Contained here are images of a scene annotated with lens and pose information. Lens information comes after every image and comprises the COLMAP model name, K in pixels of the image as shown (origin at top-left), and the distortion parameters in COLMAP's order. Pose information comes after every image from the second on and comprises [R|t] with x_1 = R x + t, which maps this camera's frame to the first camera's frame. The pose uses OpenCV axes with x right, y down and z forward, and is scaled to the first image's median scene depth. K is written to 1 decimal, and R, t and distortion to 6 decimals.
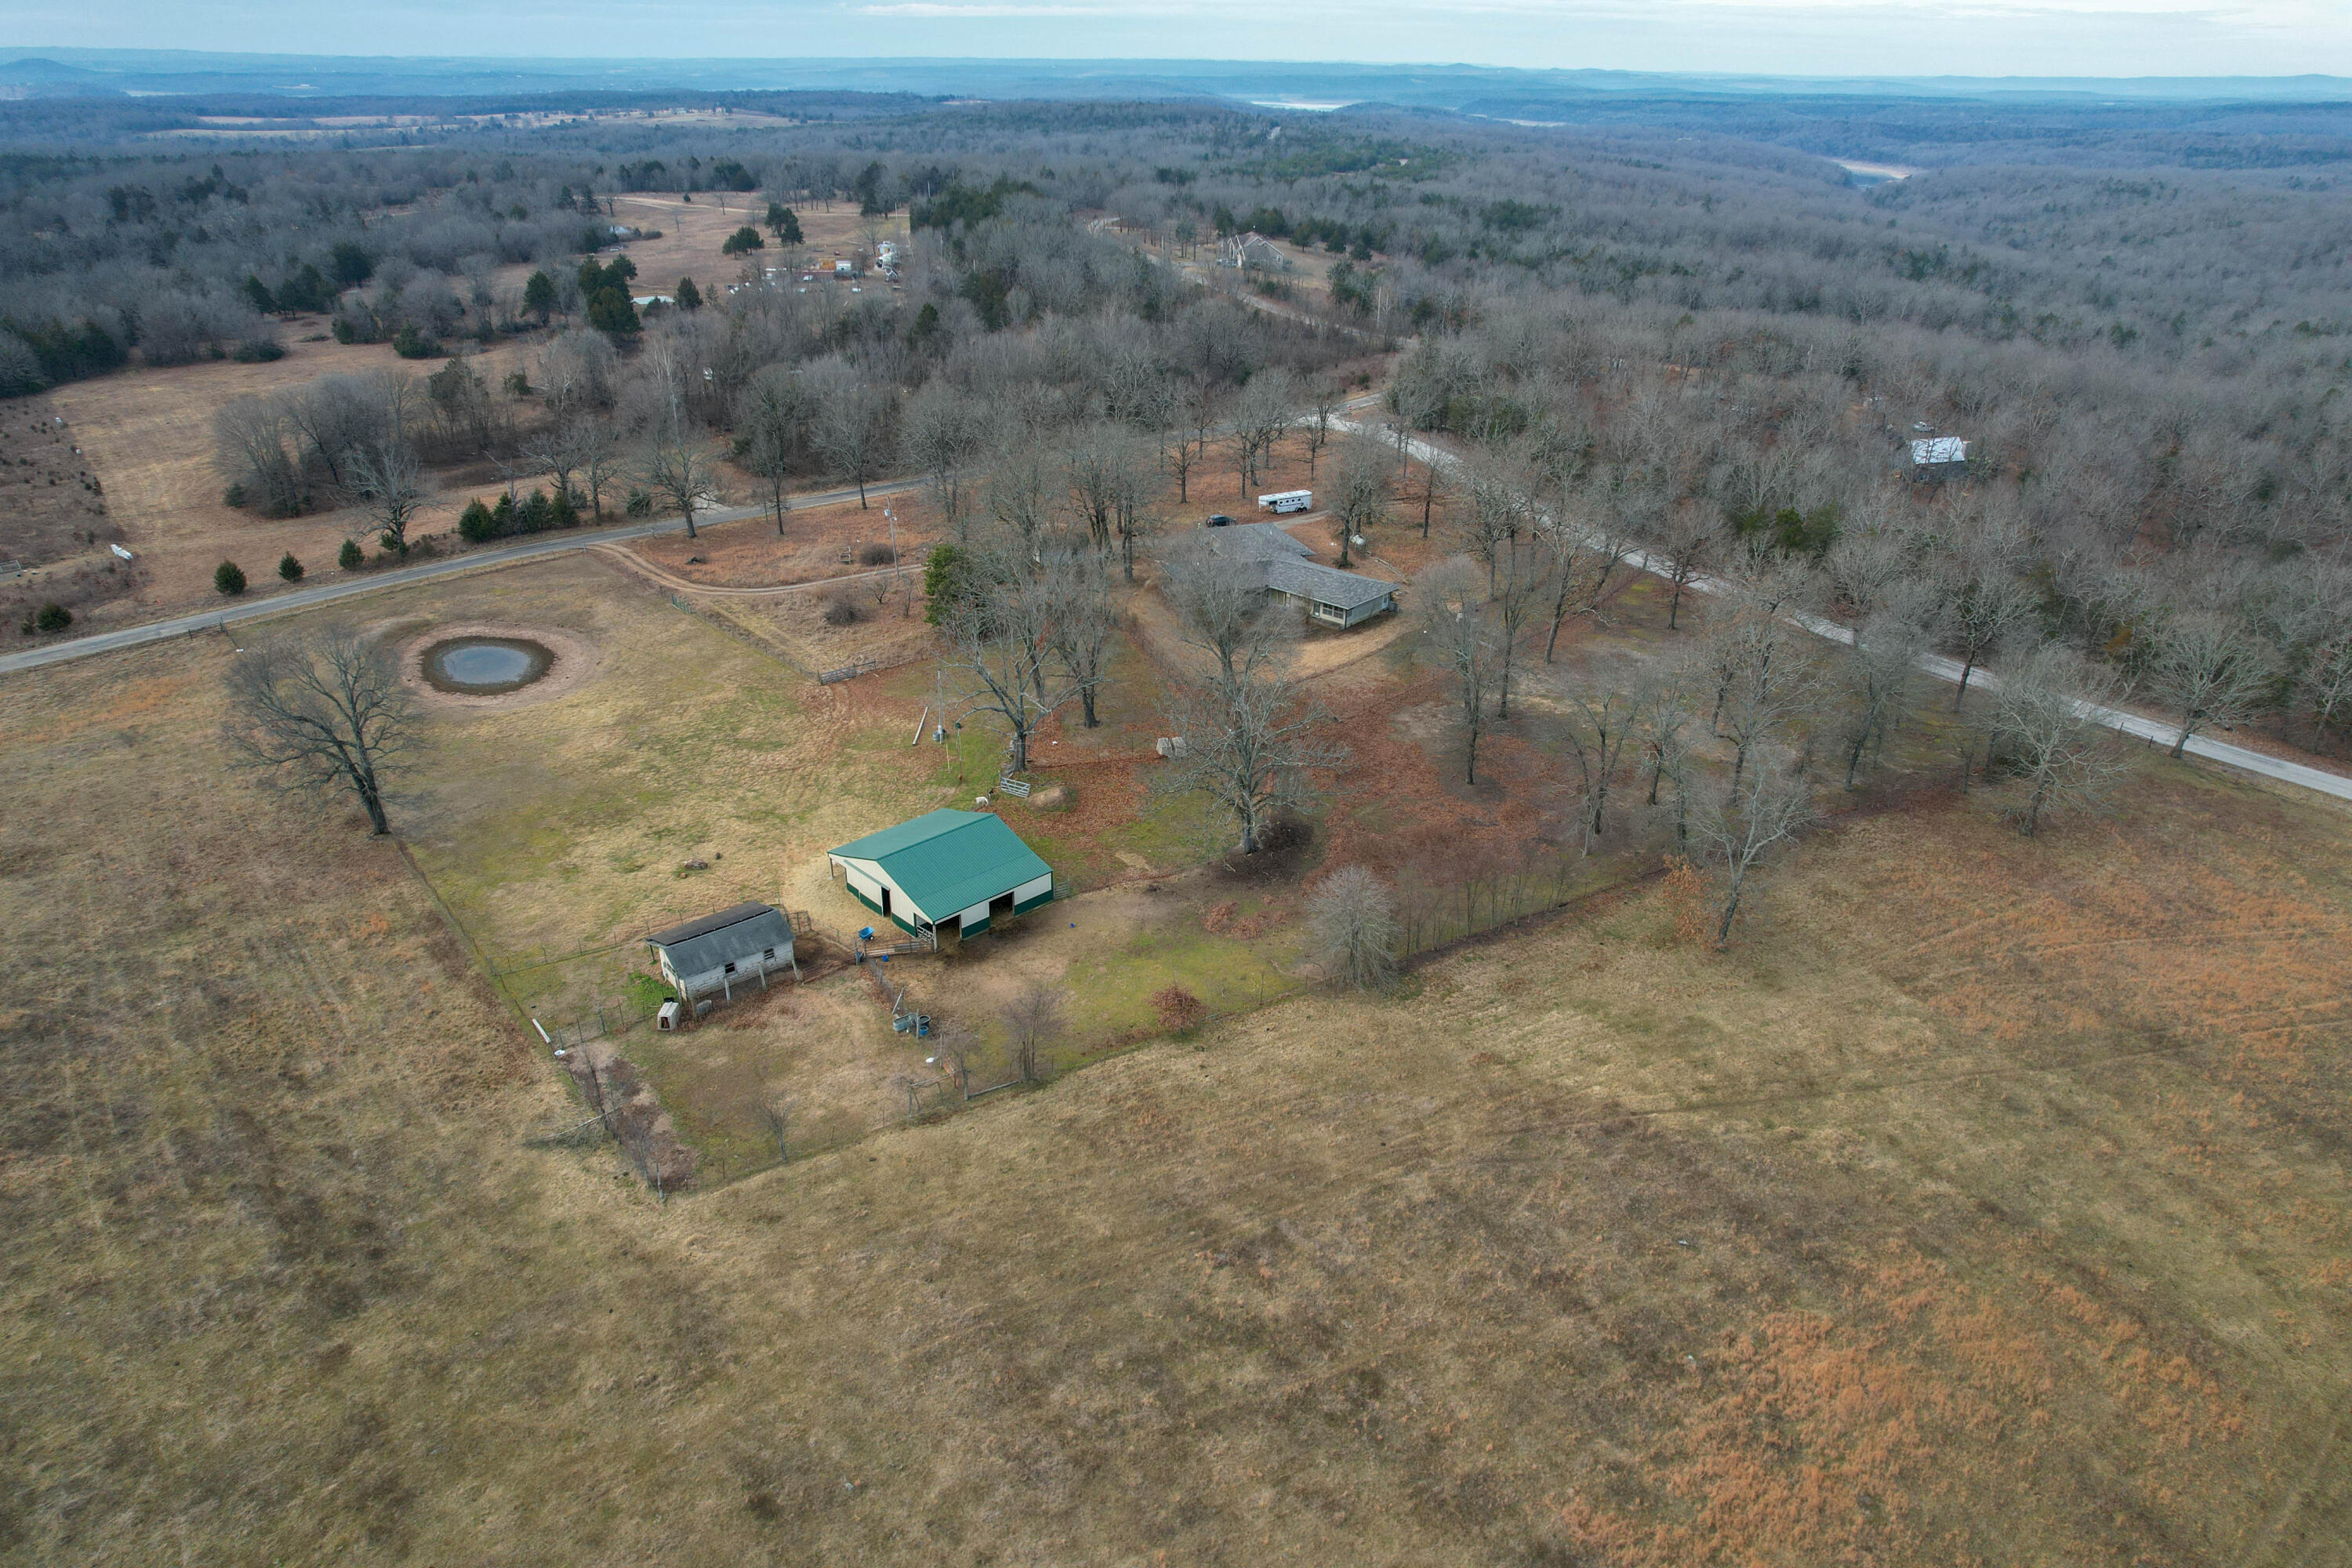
lens RADIAL K [[1505.6, 0, 1182.4], [0, 1505.6, 776.4], [0, 0, 1]] dist [-0.084443, 0.076427]
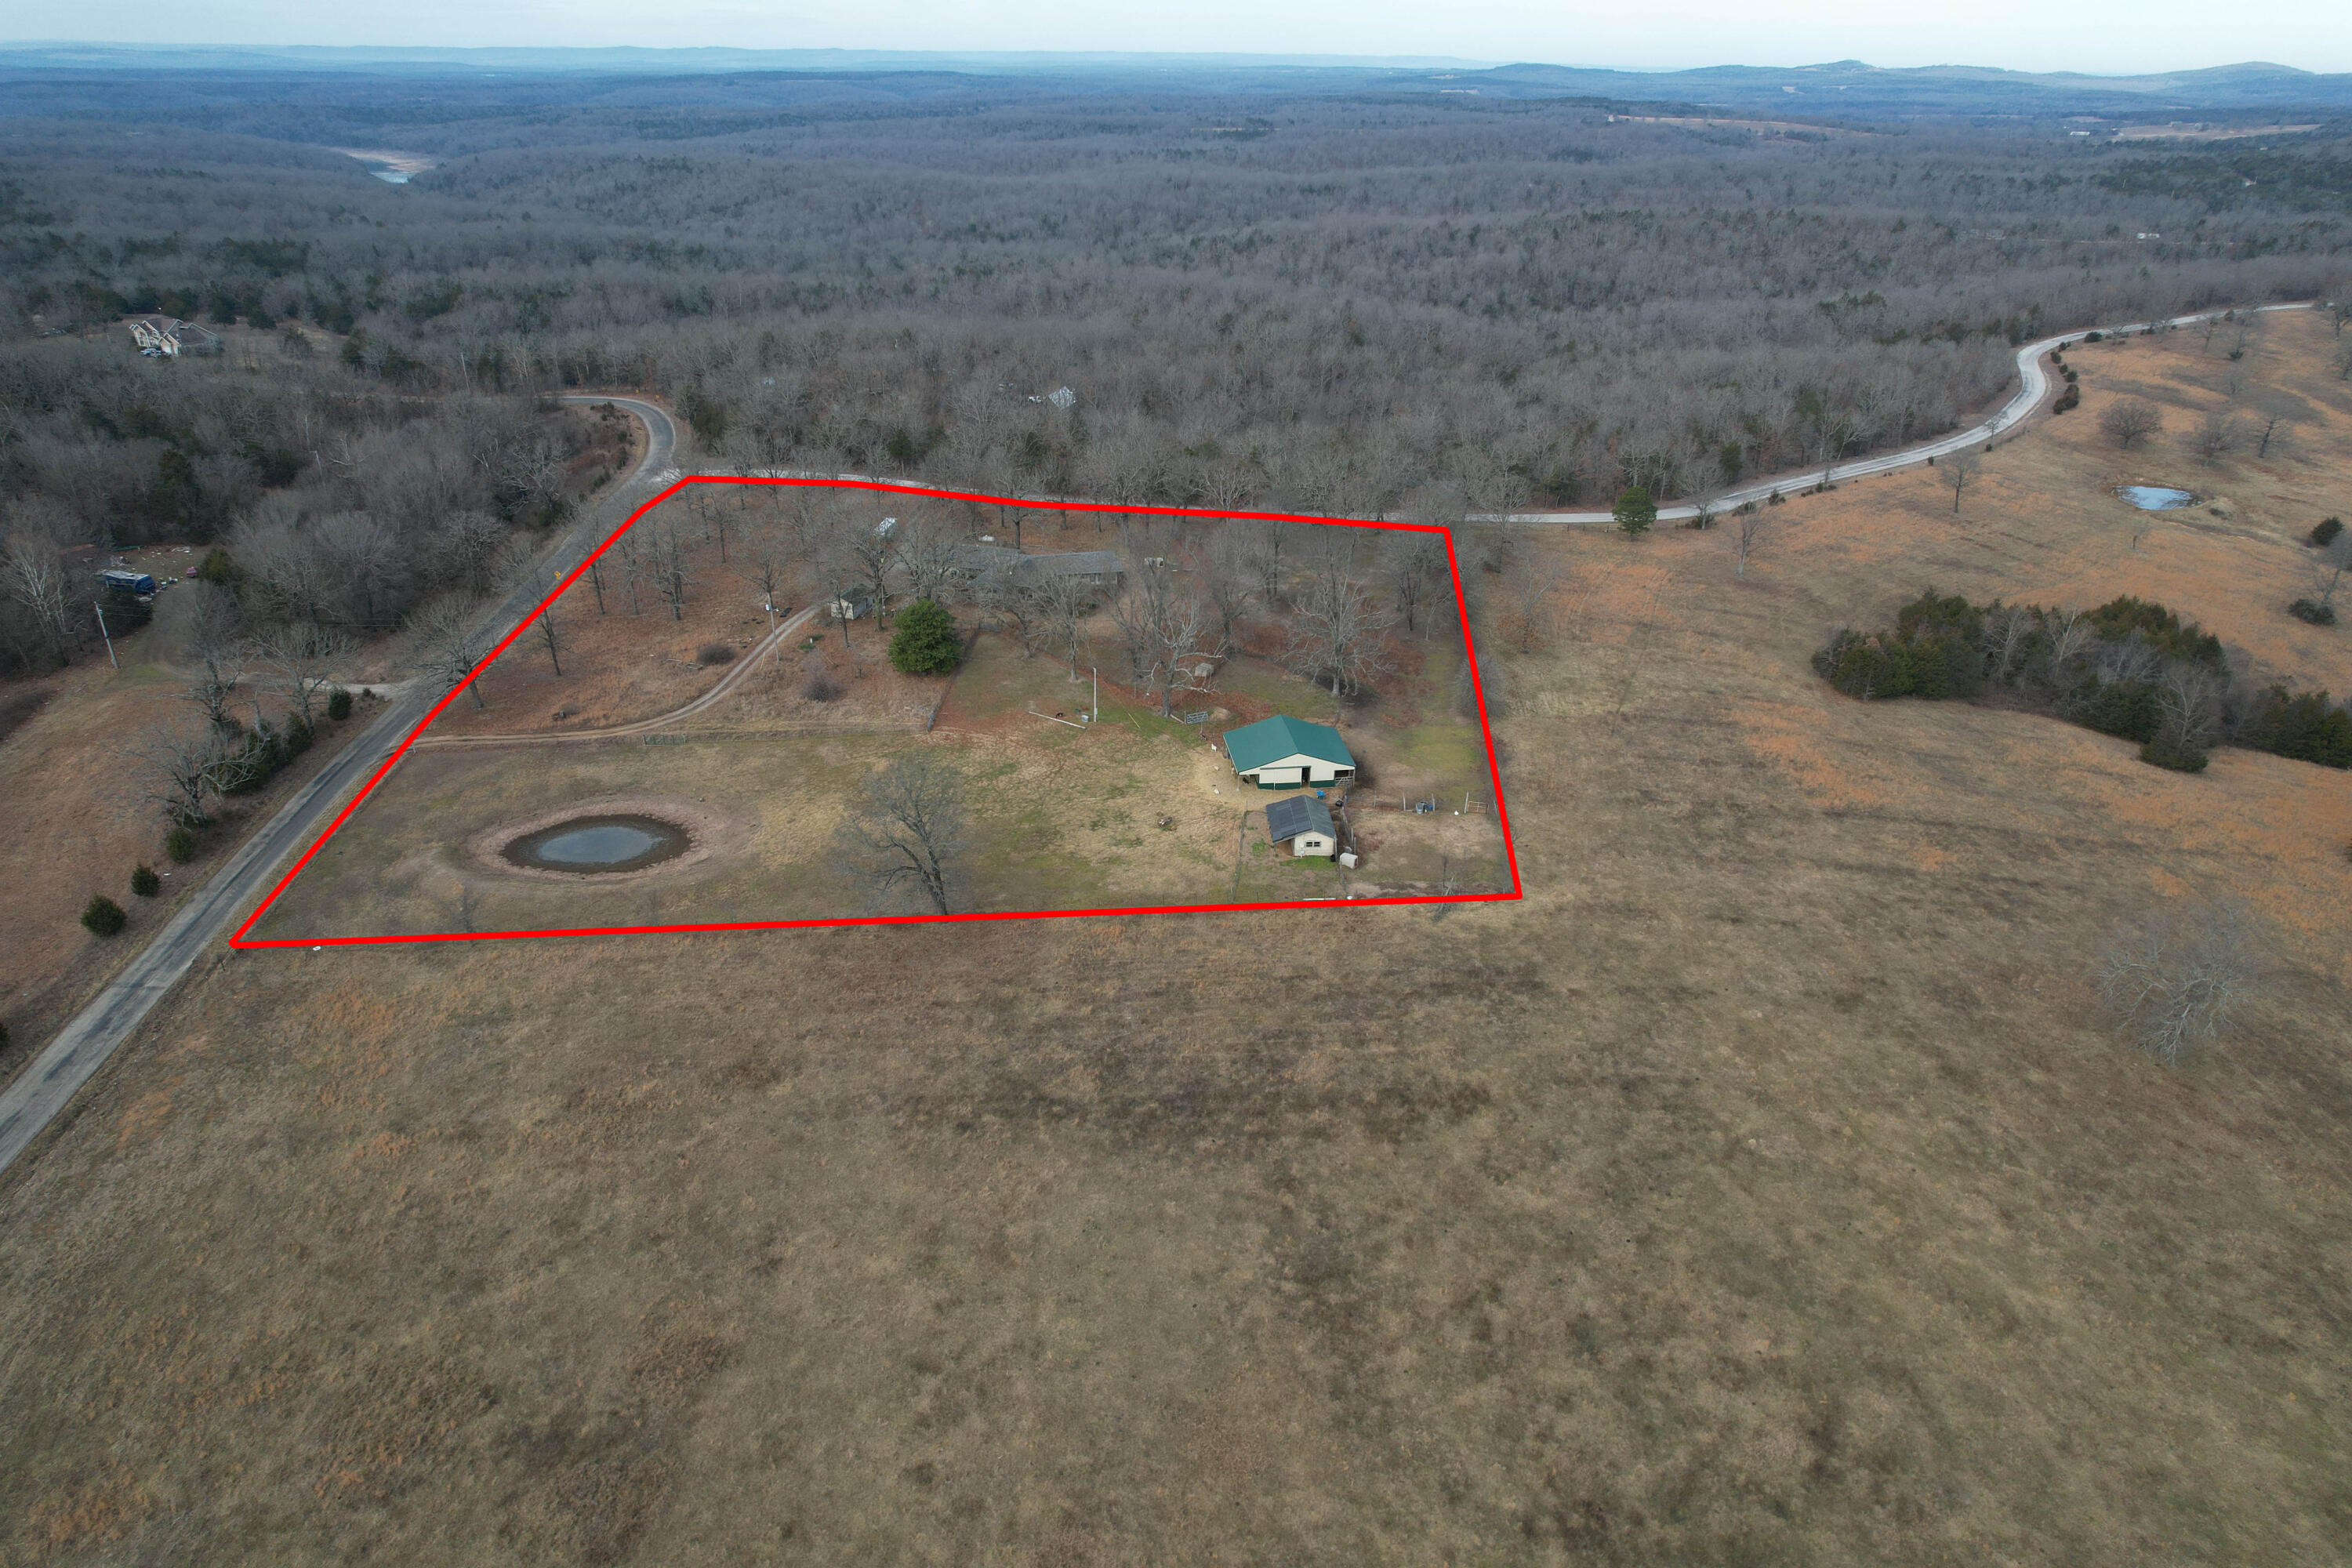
lens RADIAL K [[1505.6, 0, 1182.4], [0, 1505.6, 776.4], [0, 0, 1]] dist [-0.084443, 0.076427]
pose [[0.592555, -0.356421, 0.722387, -1.389412], [0.343843, 0.922896, 0.173305, -0.230549], [-0.728458, 0.145695, 0.669419, 0.037113]]
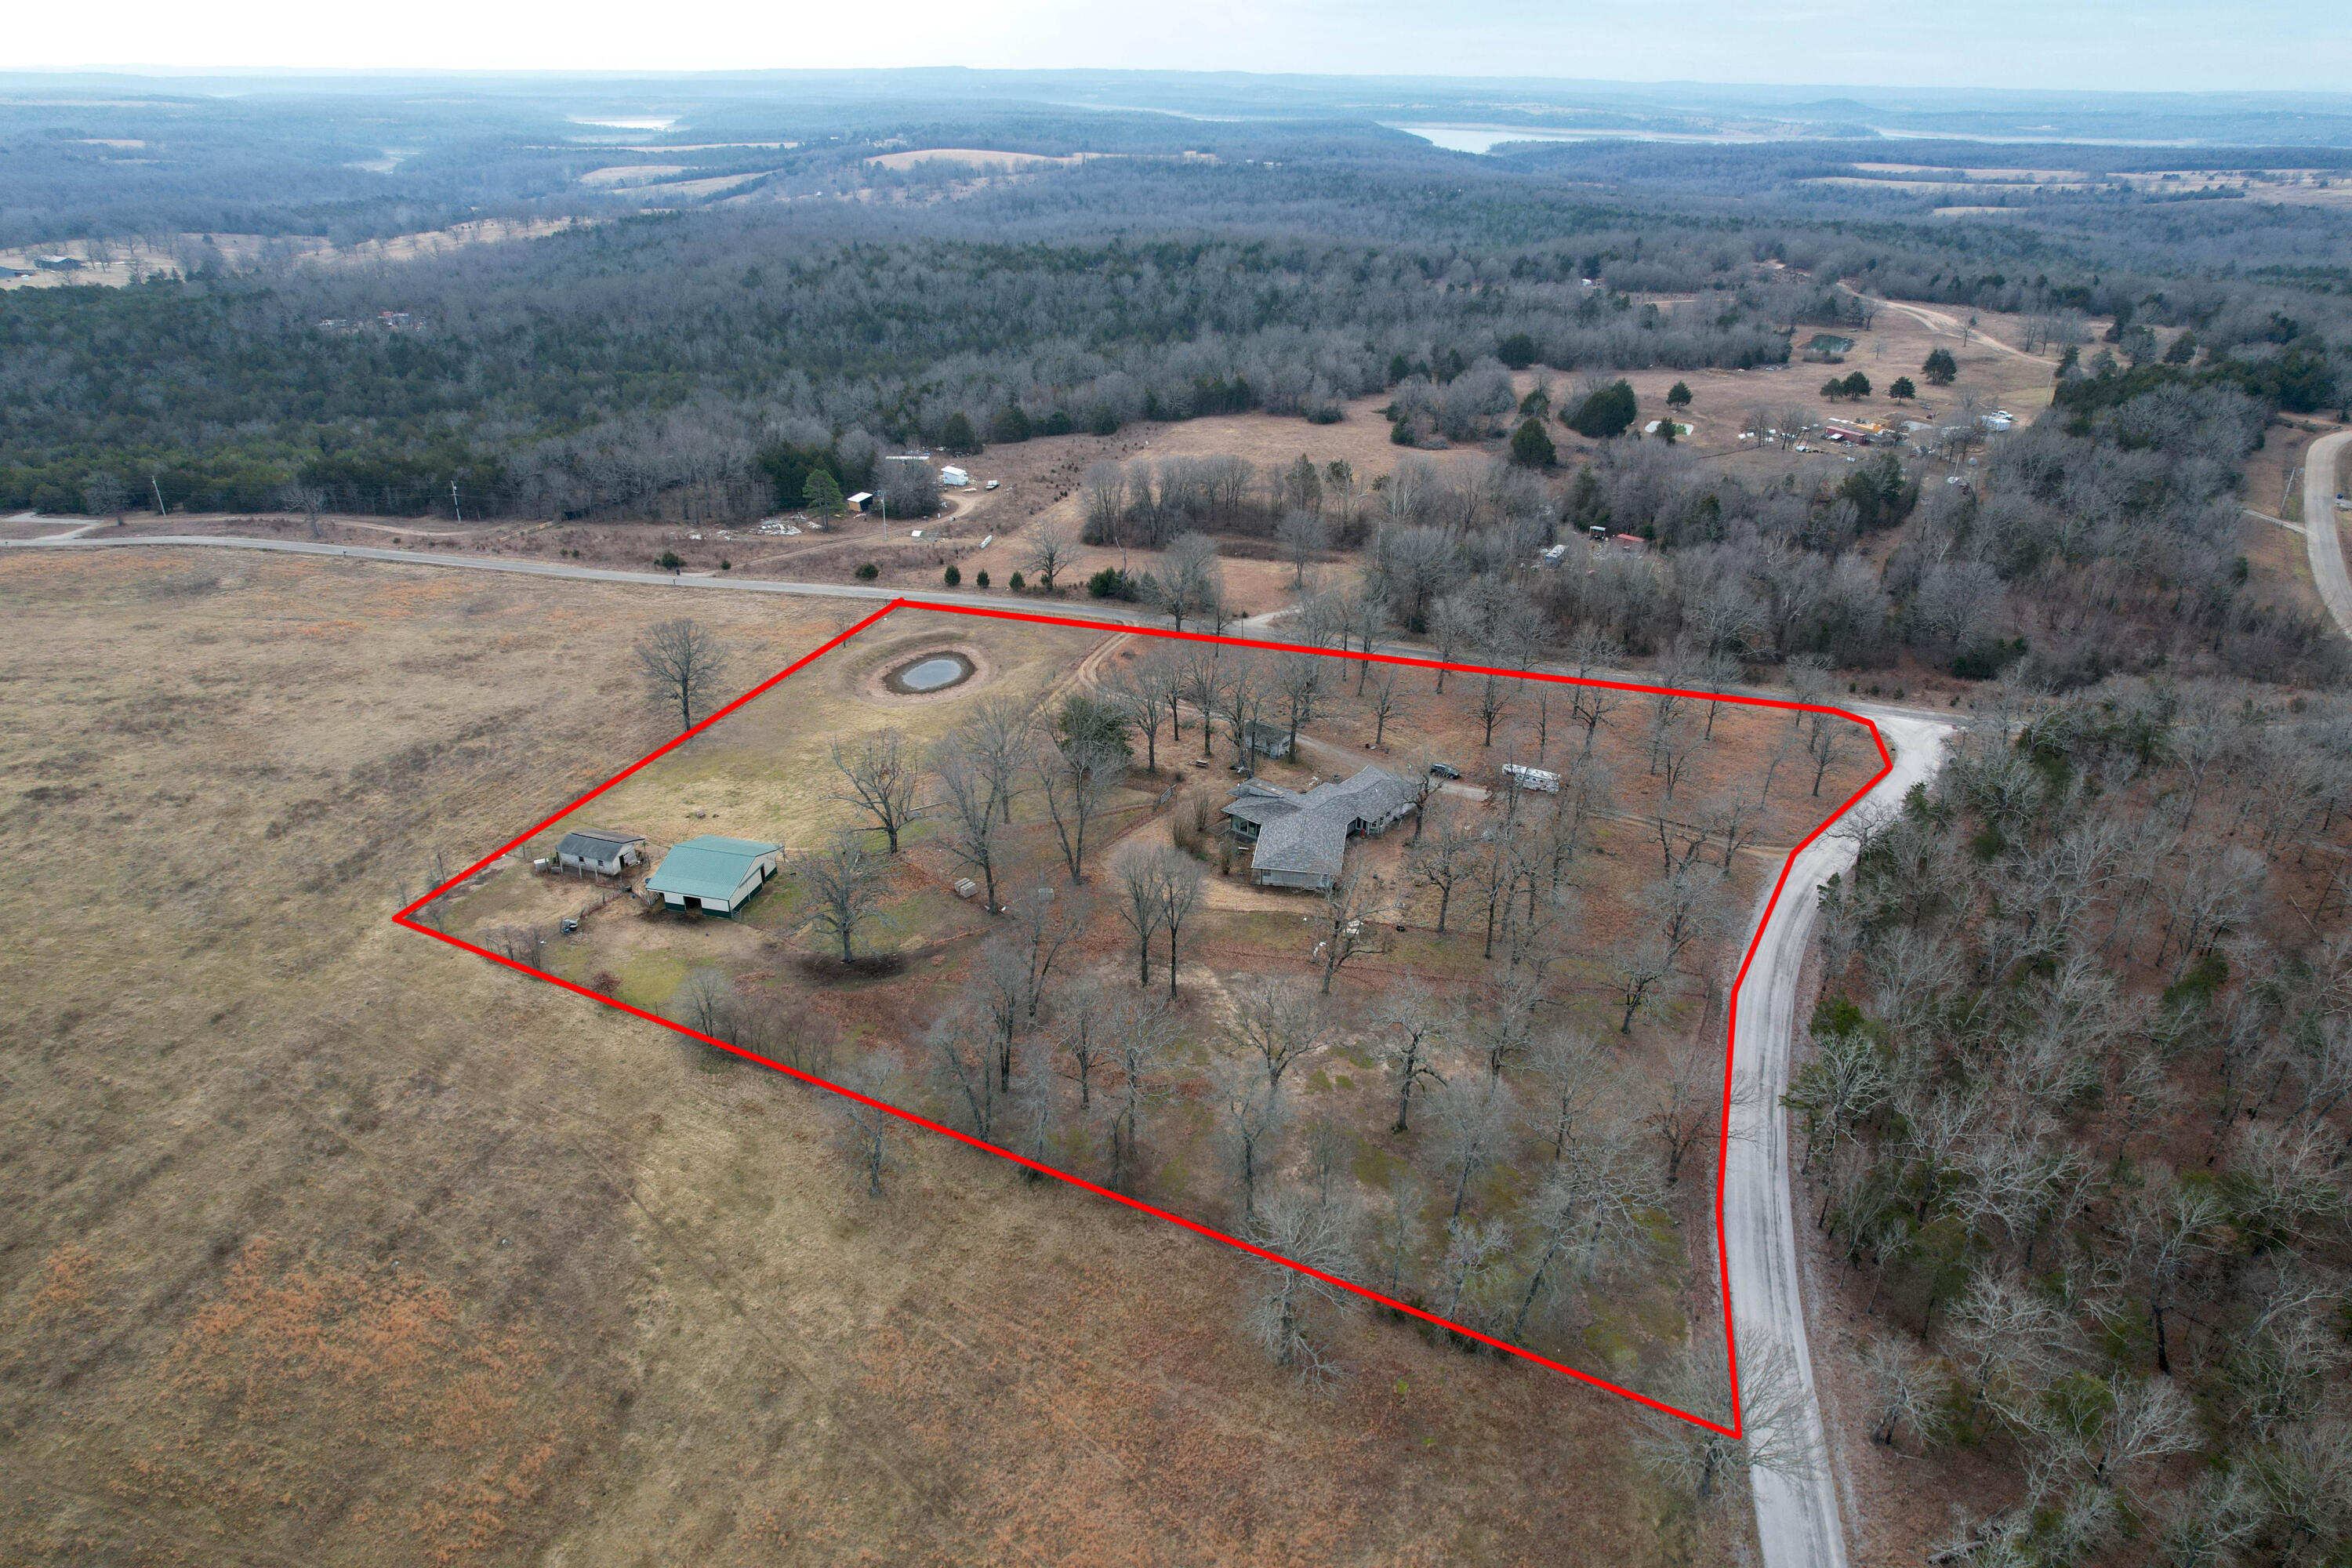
lens RADIAL K [[1505.6, 0, 1182.4], [0, 1505.6, 776.4], [0, 0, 1]] dist [-0.084443, 0.076427]
pose [[0.533146, 0.356277, -0.767347, 1.306788], [-0.370560, 0.913713, 0.166773, -0.487475], [0.760553, 0.195434, 0.619164, 0.379561]]
